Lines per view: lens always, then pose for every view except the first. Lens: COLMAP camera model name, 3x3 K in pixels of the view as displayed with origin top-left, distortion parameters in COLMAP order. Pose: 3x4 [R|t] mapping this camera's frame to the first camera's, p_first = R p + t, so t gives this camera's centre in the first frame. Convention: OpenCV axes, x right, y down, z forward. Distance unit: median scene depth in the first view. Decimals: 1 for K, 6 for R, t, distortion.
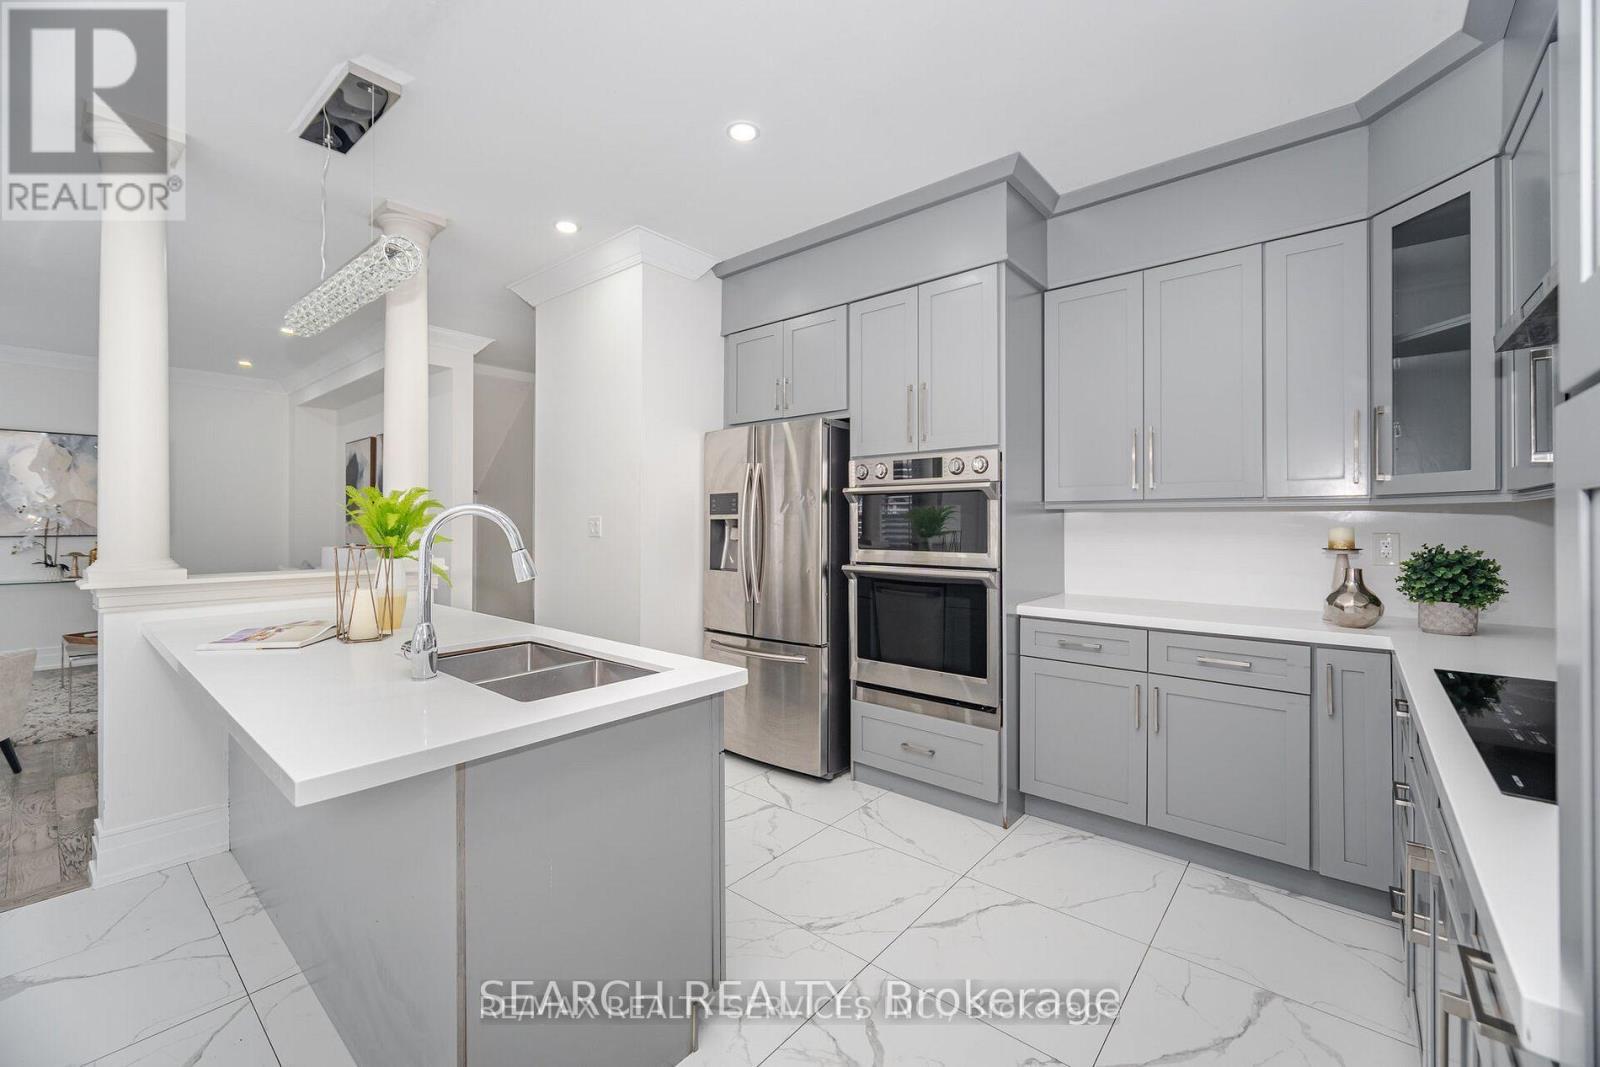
lens RADIAL K [[677.4, 0, 787.1], [0, 677.4, 527.2], [0, 0, 1]] dist [-0.001034, -0.001250]
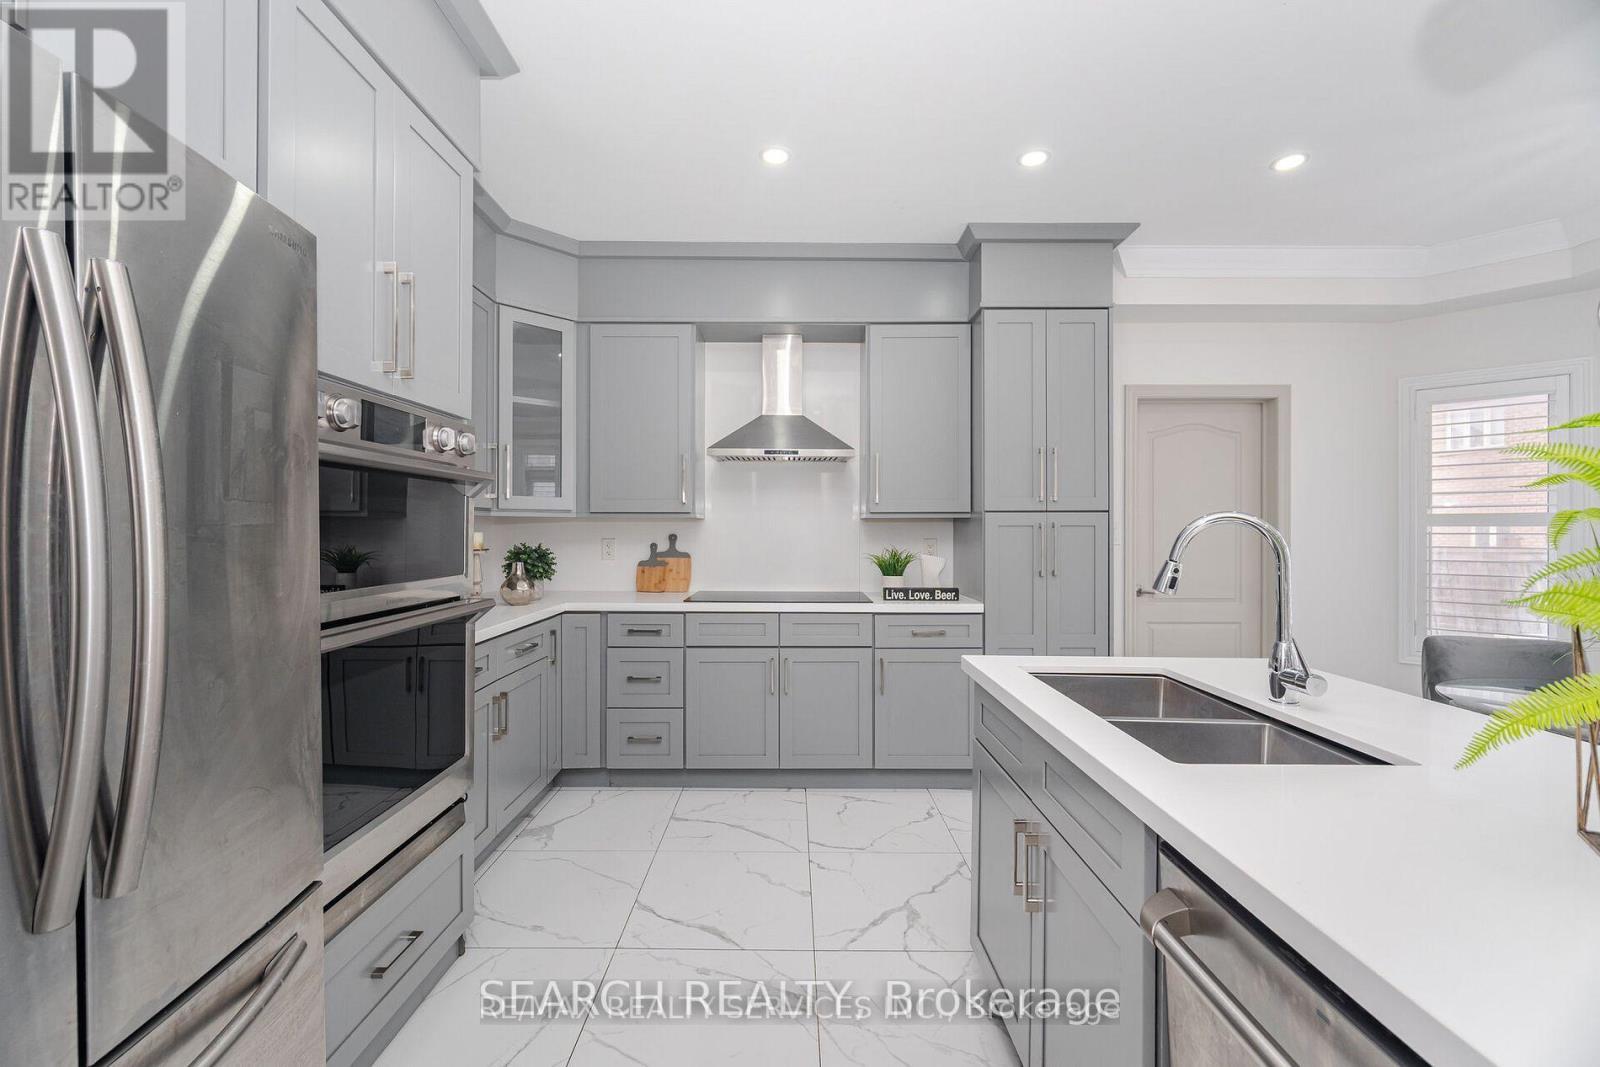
lens RADIAL K [[677.4, 0, 791.3], [0, 677.4, 529.0], [0, 0, 1]] dist [-0.001034, -0.001250]
pose [[-0.679929, 0.001939, 0.733275, -0.391109], [0.004594, 0.999988, 0.001616, -0.004551], [-0.733263, 0.004467, -0.679930, 1.094328]]
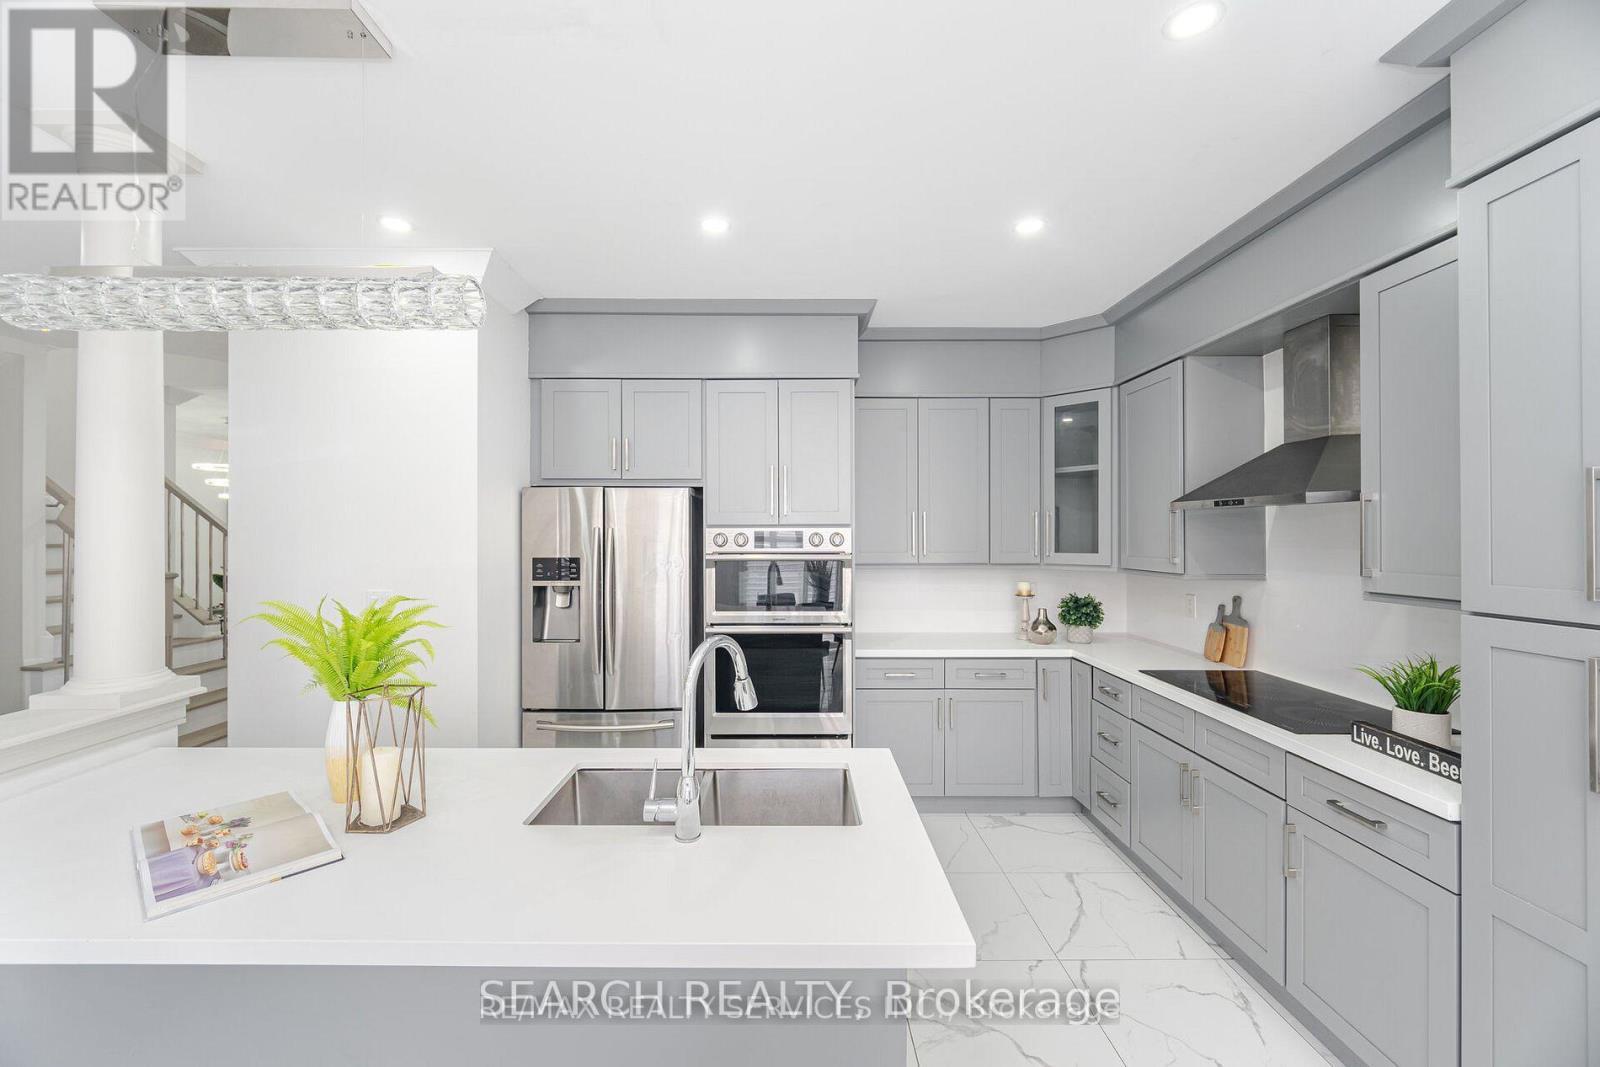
lens RADIAL K [[677.4, 0, 801.2], [0, 677.4, 535.9], [0, 0, 1]] dist [-0.001034, -0.001250]
pose [[0.738555, -0.003849, 0.674182, -0.522250], [0.005281, 0.999986, -0.000076, -0.087166], [-0.674173, 0.003617, 0.738565, 0.119034]]
